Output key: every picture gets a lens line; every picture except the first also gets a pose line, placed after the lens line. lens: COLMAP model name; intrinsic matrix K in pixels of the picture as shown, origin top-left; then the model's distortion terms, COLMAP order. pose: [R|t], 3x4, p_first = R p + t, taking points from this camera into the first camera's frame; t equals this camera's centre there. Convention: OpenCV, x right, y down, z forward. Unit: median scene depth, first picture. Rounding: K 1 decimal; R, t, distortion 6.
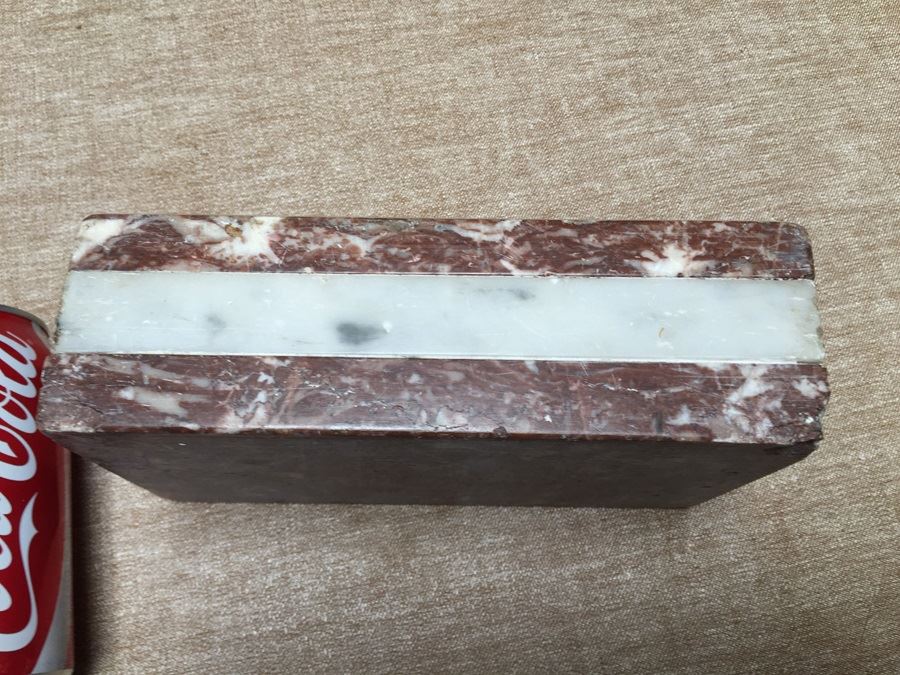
lens RADIAL K [[784.5, 0, 450.0], [0, 784.5, 337.5], [0, 0, 1]] dist [0.087378, -0.147898]
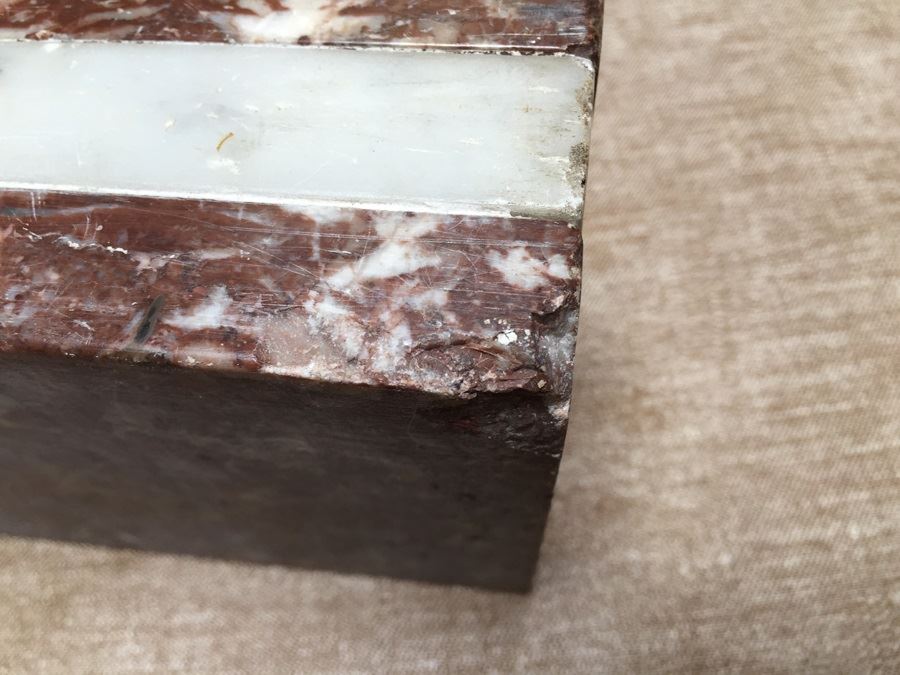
lens RADIAL K [[817.4, 0, 450.0], [0, 817.4, 337.5], [0, 0, 1]] dist [0.072896, -0.169657]
pose [[0.989471, 0.056147, -0.133393, 0.462807], [-0.070831, 0.991623, -0.108017, 0.146248], [0.126211, 0.116328, 0.985159, 0.561528]]
